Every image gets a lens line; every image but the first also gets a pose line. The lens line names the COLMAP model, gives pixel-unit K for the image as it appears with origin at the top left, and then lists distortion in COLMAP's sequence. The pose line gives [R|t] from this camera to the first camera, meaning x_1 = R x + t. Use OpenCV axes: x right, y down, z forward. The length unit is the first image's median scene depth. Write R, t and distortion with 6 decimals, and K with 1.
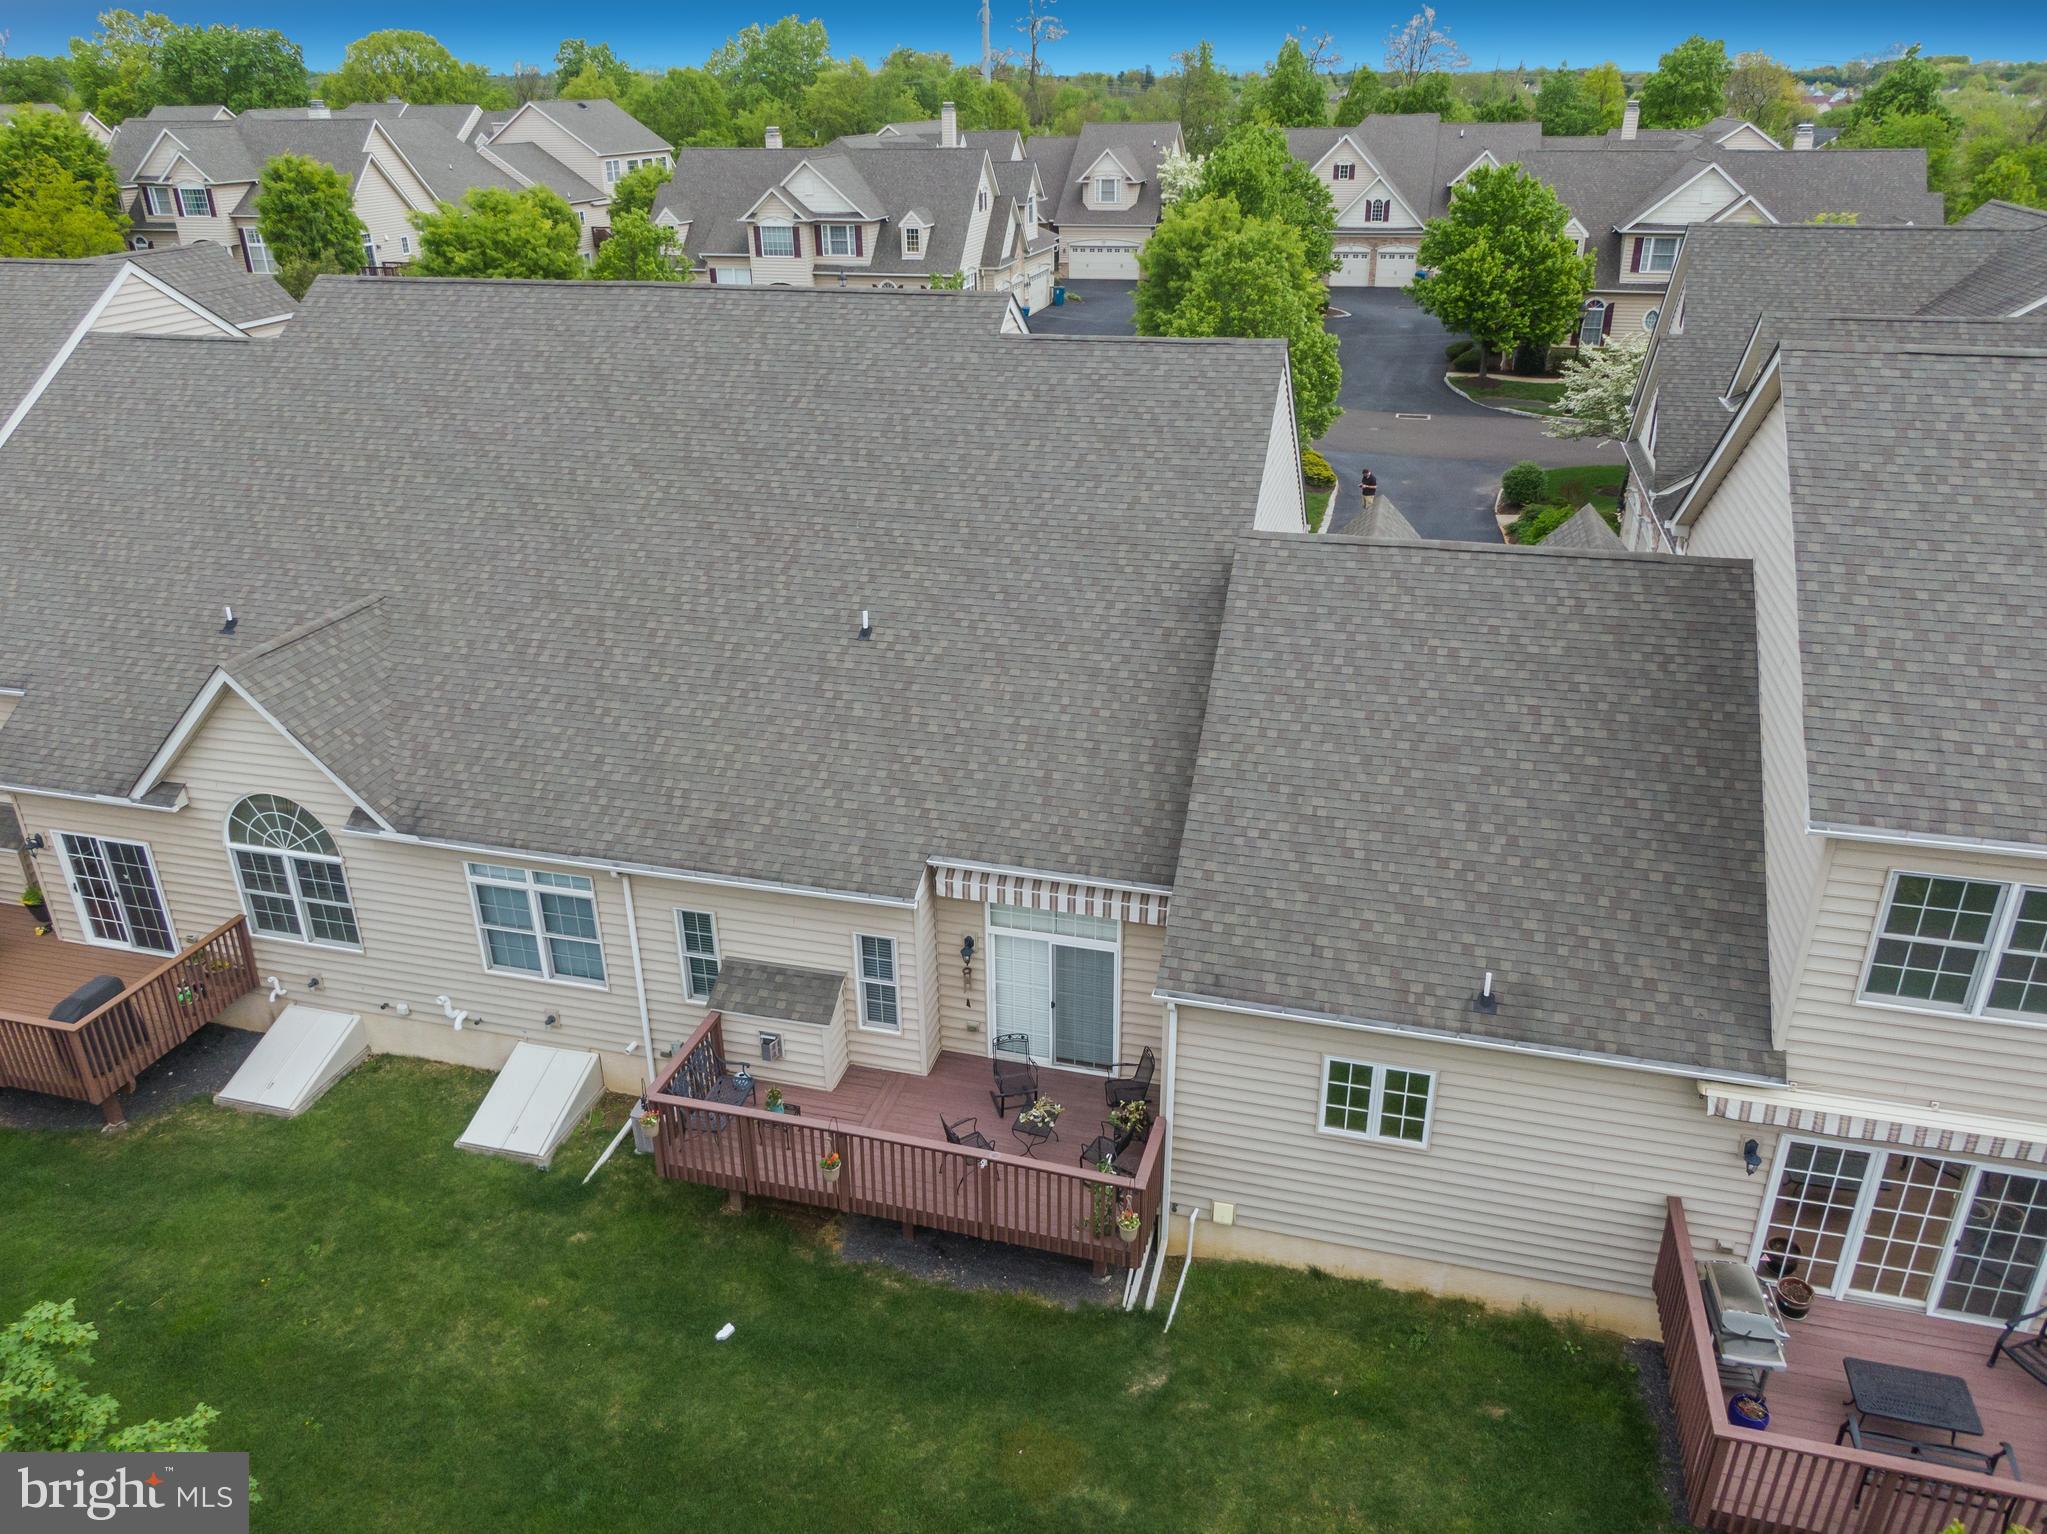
lens RADIAL K [[1468.7, 0, 1018.4], [0, 1468.7, 764.1], [0, 0, 1]] dist [0.066092, -0.104951]
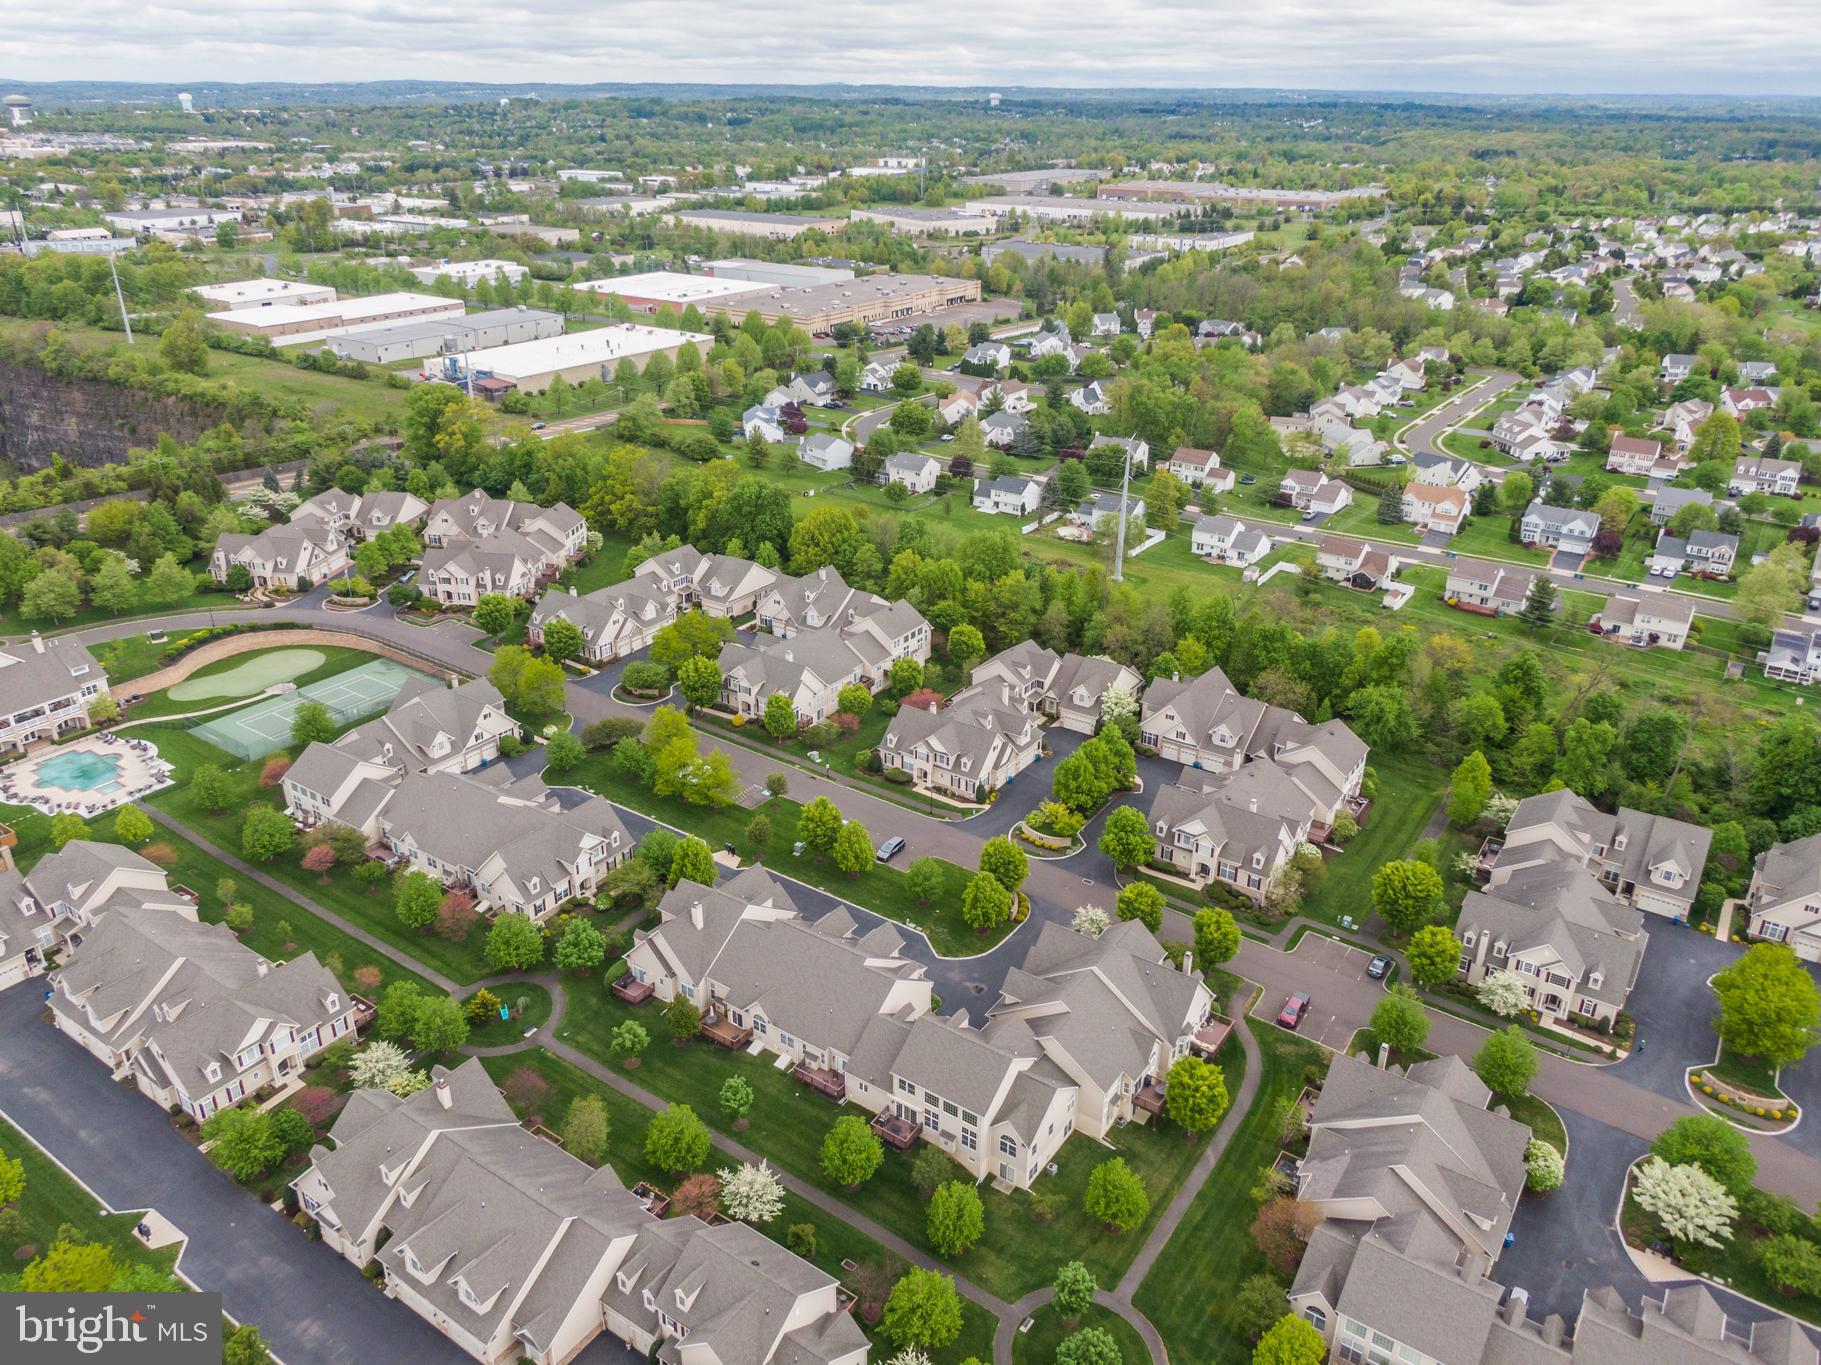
lens RADIAL K [[1306.5, 0, 906.0], [0, 1306.5, 679.9], [0, 0, 1]] dist [0.066092, -0.104951]
pose [[0.942386, 0.155288, -0.296300, 2.211617], [-0.156519, 0.987478, 0.019718, -2.184080], [0.295652, 0.027795, 0.954891, -5.991975]]
